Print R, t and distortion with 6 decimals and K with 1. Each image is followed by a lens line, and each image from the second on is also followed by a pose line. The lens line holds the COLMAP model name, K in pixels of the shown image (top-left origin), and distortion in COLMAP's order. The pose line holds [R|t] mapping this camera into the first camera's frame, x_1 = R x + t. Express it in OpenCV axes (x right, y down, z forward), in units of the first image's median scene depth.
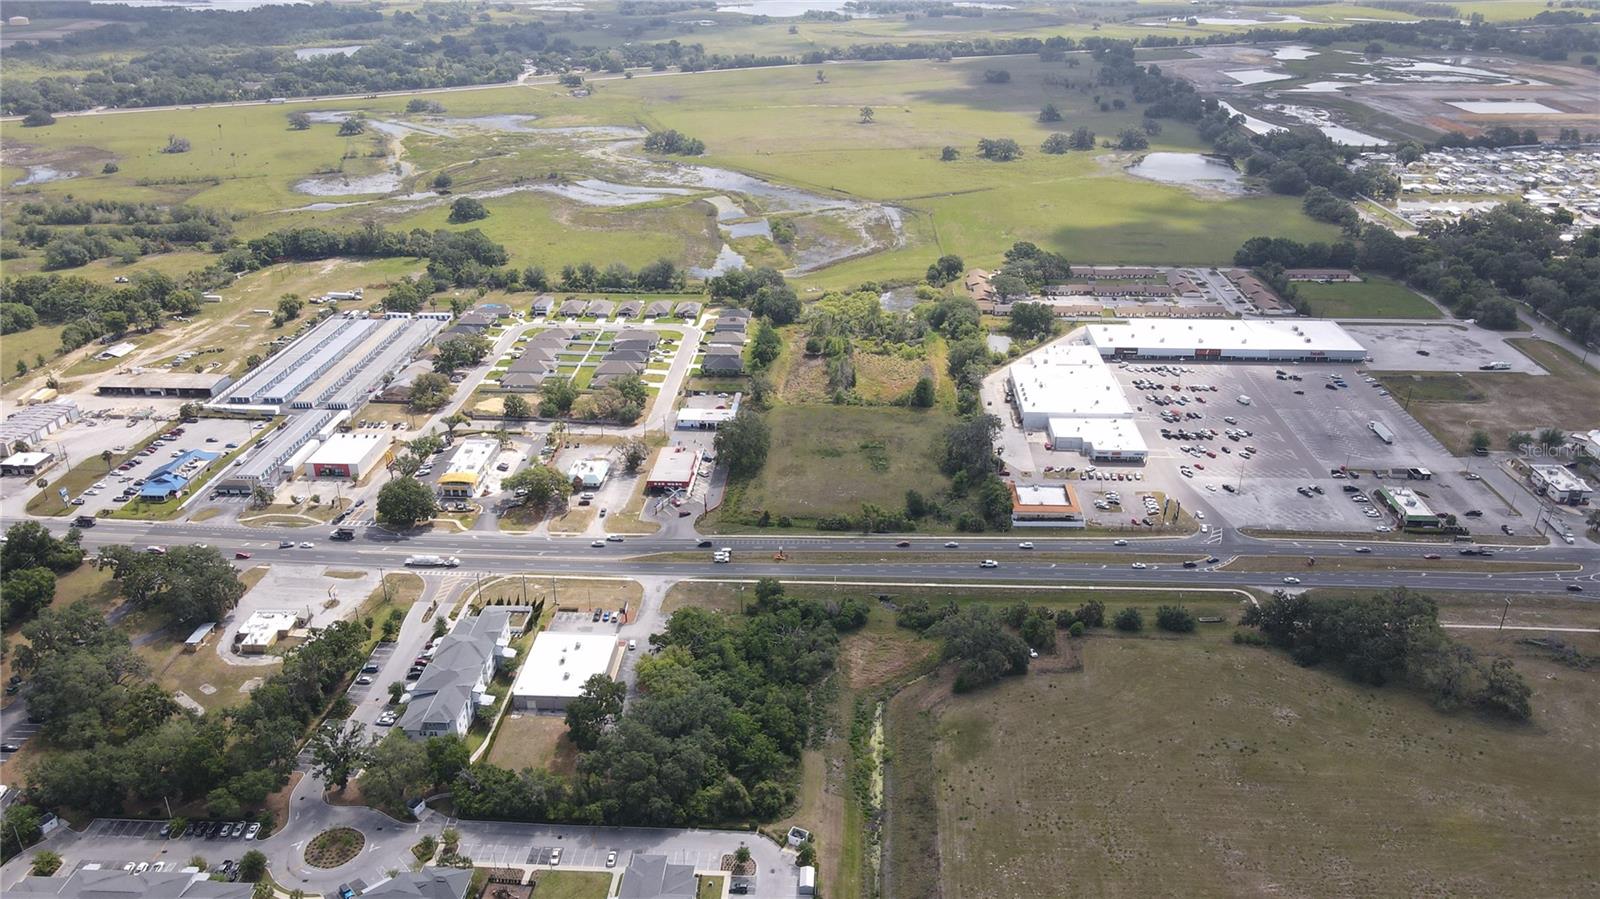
lens RADIAL K [[1185.5, 0, 800.0], [0, 1185.5, 449.5], [0, 0, 1]] dist [-0.011914, 0.051014]
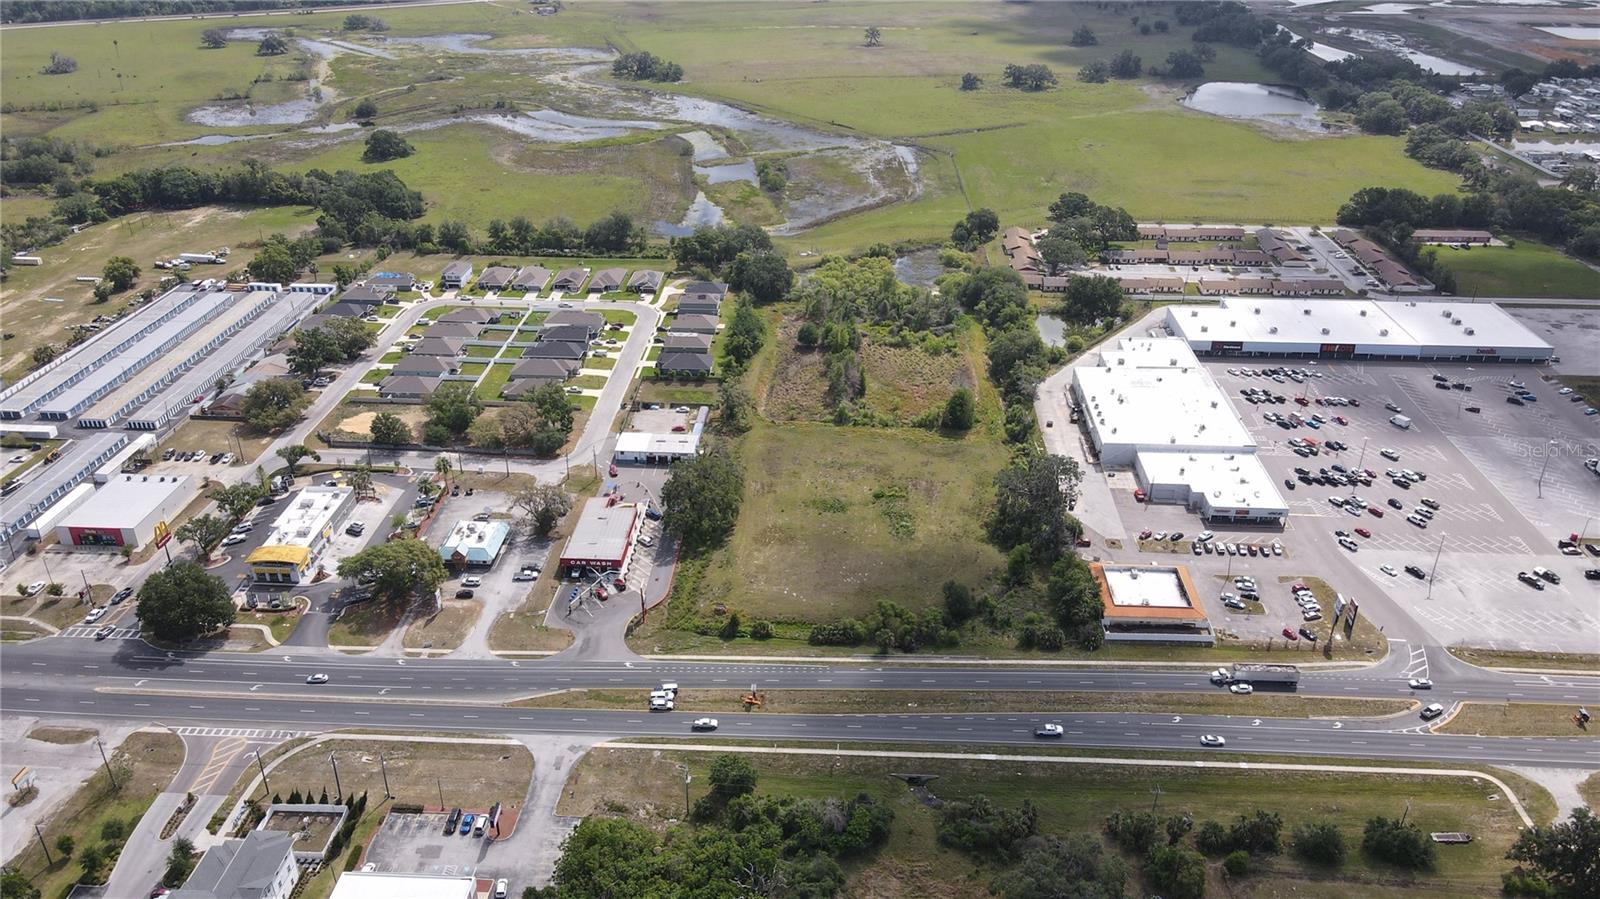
lens RADIAL K [[1177.7, 0, 800.0], [0, 1177.7, 449.5], [0, 0, 1]] dist [0.008145, 0.008127]
pose [[0.999977, 0.005780, 0.003659, 0.004042], [-0.005968, 0.998534, 0.053807, -0.055316], [-0.003343, -0.053827, 0.998545, 0.251187]]
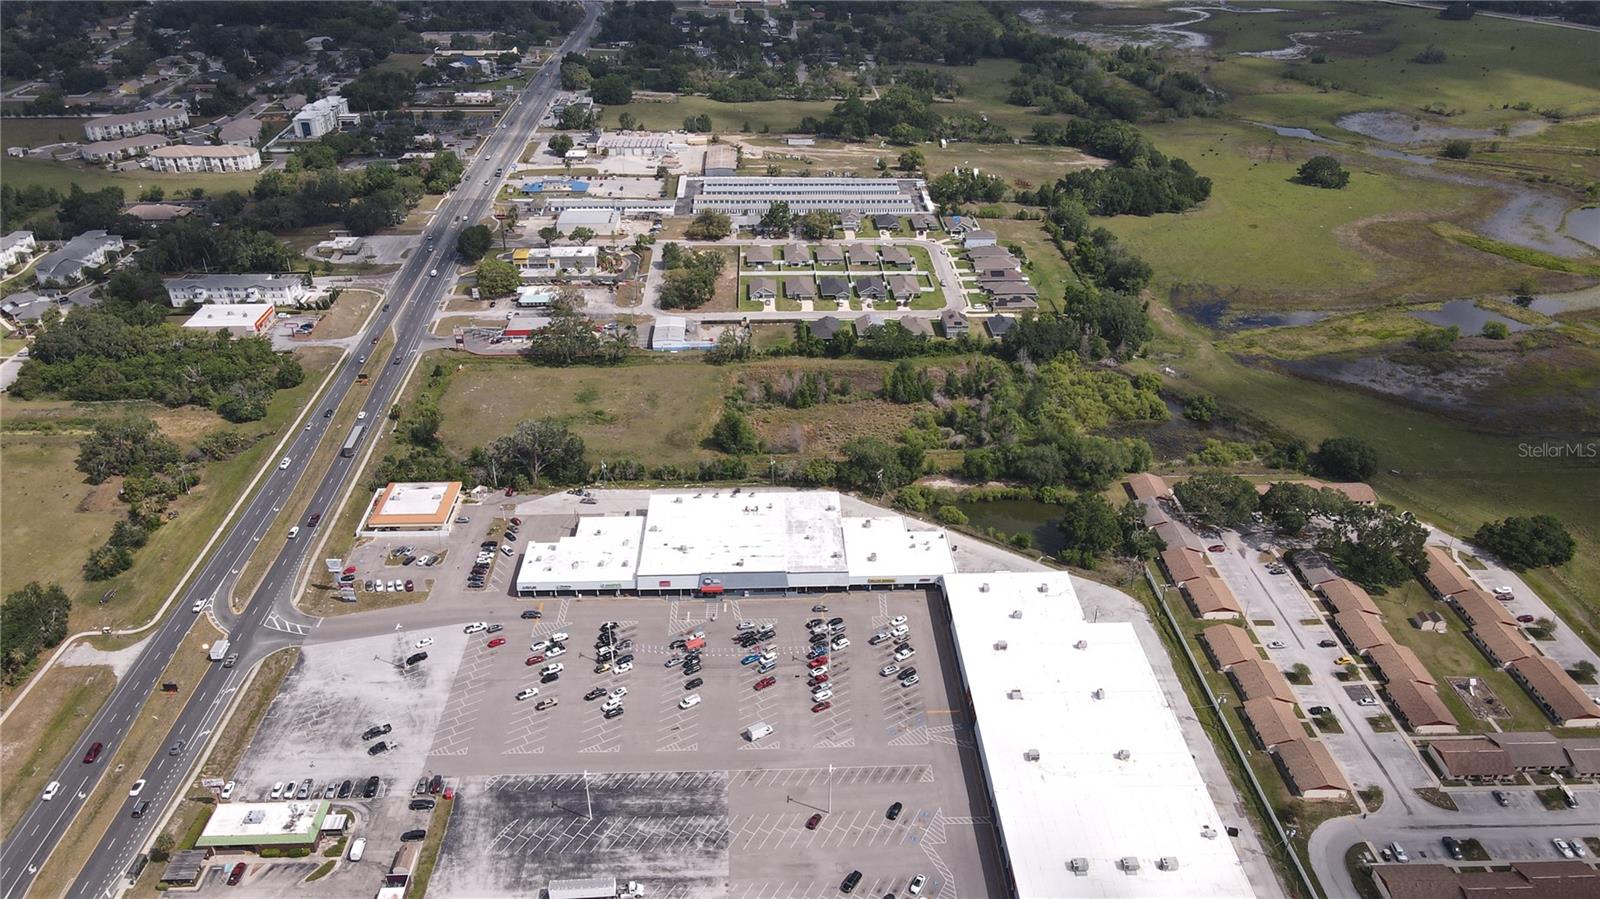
lens RADIAL K [[1196.7, 0, 800.0], [0, 1196.7, 449.5], [0, 0, 1]] dist [-0.156711, 0.367190]
pose [[0.084630, 0.485045, -0.870384, 0.703377], [-0.416970, 0.810595, 0.411183, -0.337205], [0.904972, 0.328126, 0.270850, 0.749219]]
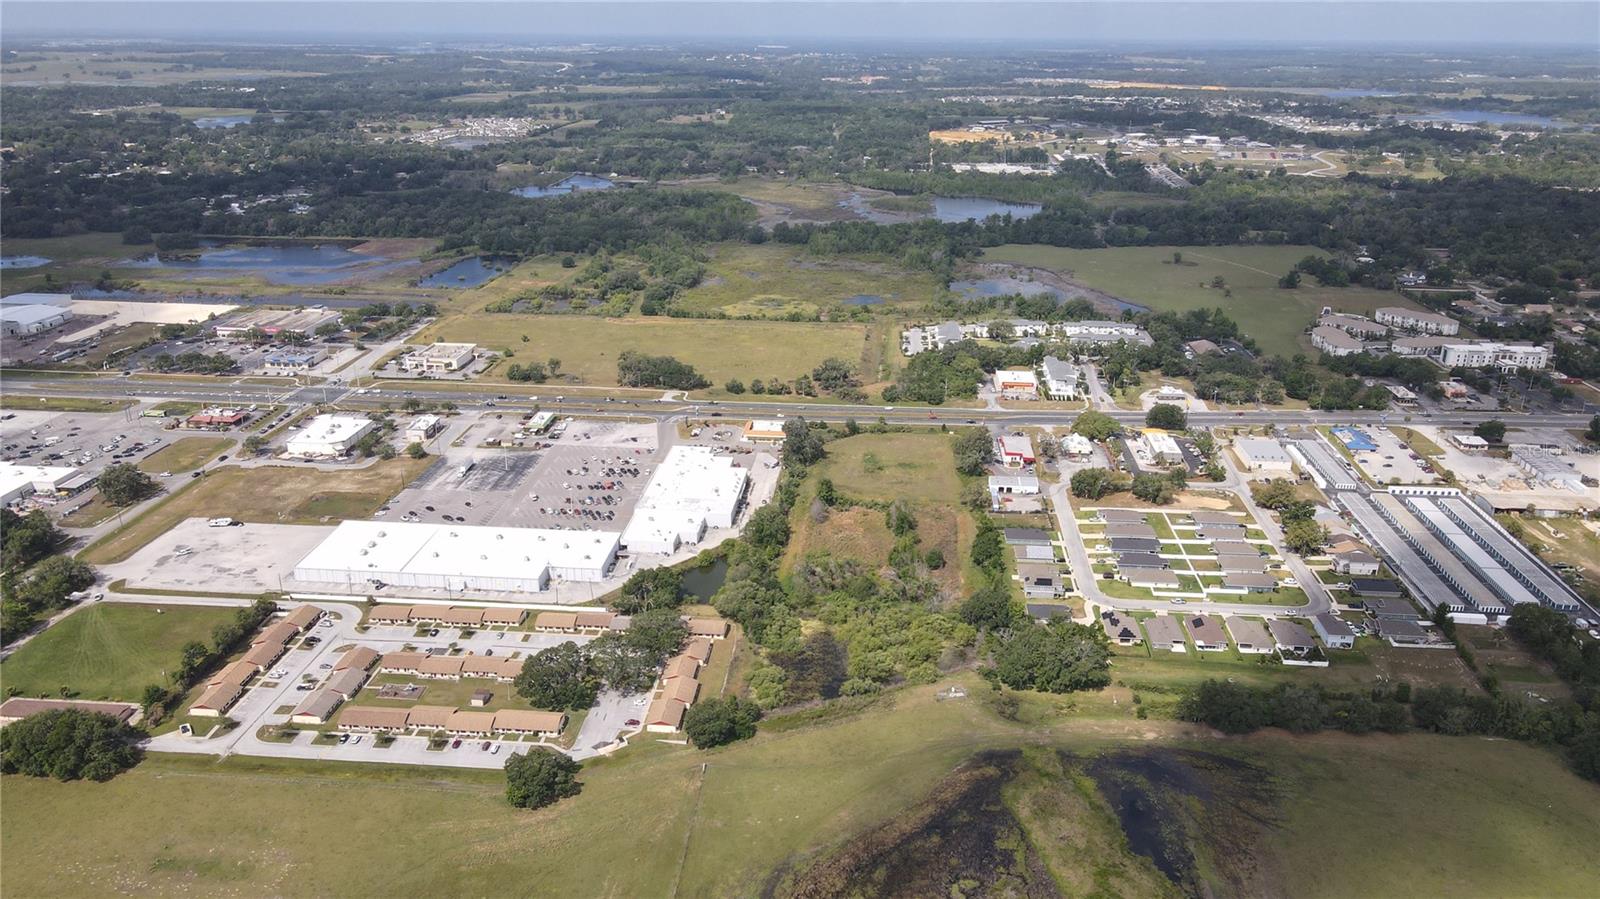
lens RADIAL K [[1185.5, 0, 800.0], [0, 1185.5, 449.5], [0, 0, 1]] dist [-0.011914, 0.051014]
pose [[-0.999457, -0.015000, 0.029323, 0.086501], [0.009901, 0.712294, 0.701812, -0.760093], [-0.031414, 0.701721, -0.711759, 1.574082]]
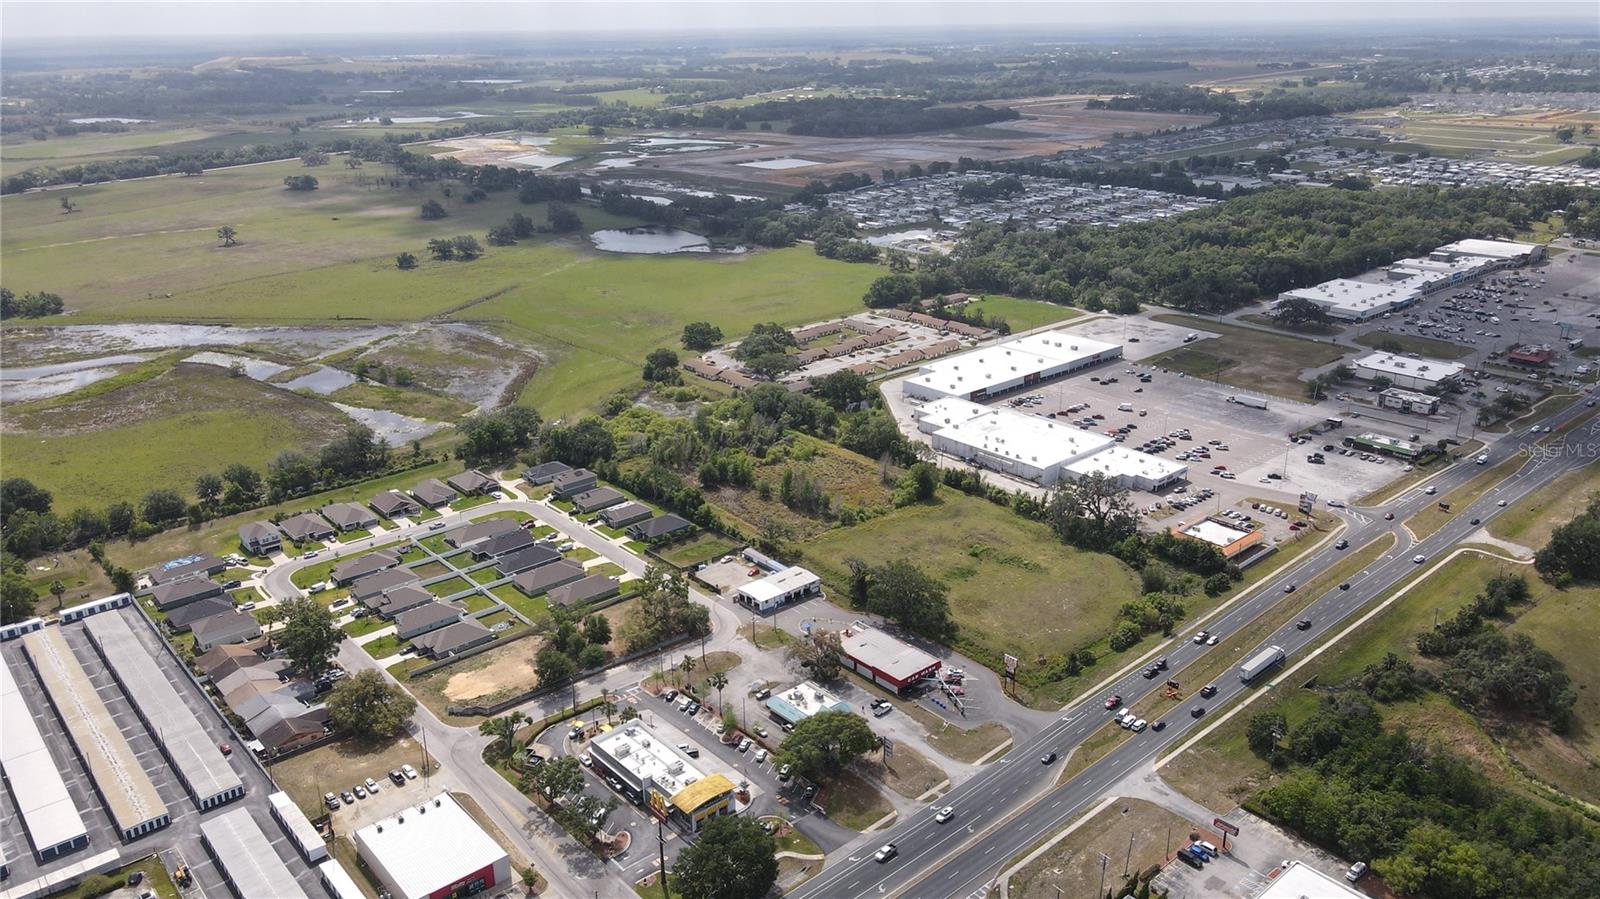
lens RADIAL K [[1185.5, 0, 800.0], [0, 1185.5, 449.5], [0, 0, 1]] dist [-0.011914, 0.051014]
pose [[0.719375, -0.243364, 0.650595, -0.449360], [0.299468, 0.953762, 0.025641, -0.105472], [-0.626753, 0.176387, 0.758992, 0.368655]]
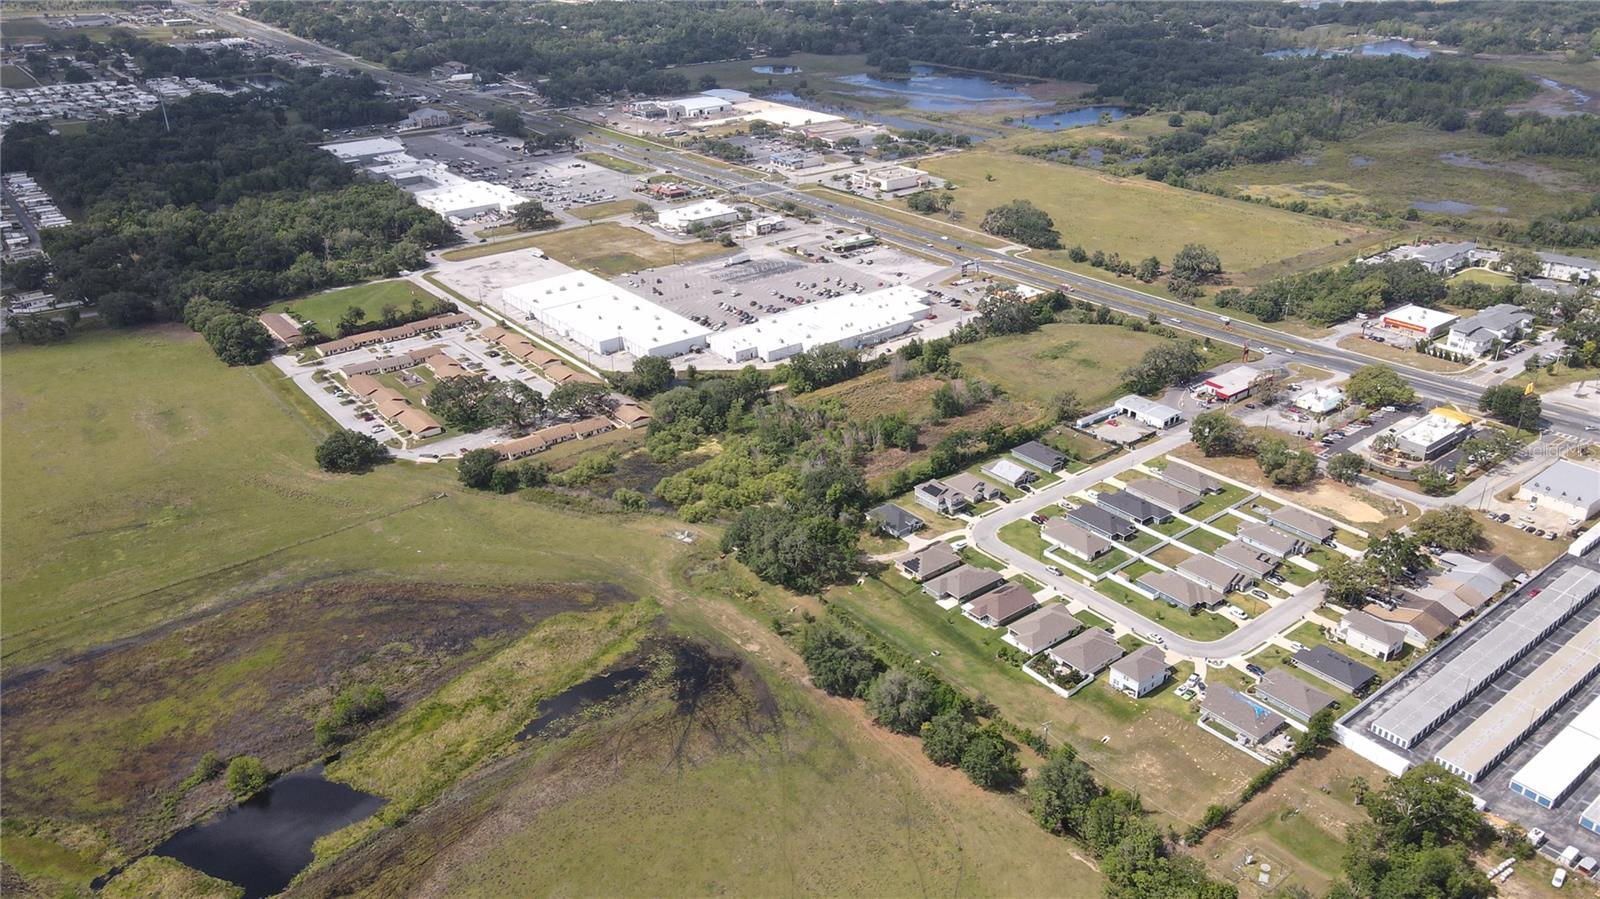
lens RADIAL K [[1185.5, 0, 800.0], [0, 1185.5, 449.5], [0, 0, 1]] dist [-0.011914, 0.051014]
pose [[-0.656612, -0.315774, 0.684944, -0.474454], [0.327316, 0.698863, 0.635968, -0.597615], [-0.679504, 0.641777, -0.355524, 1.331500]]
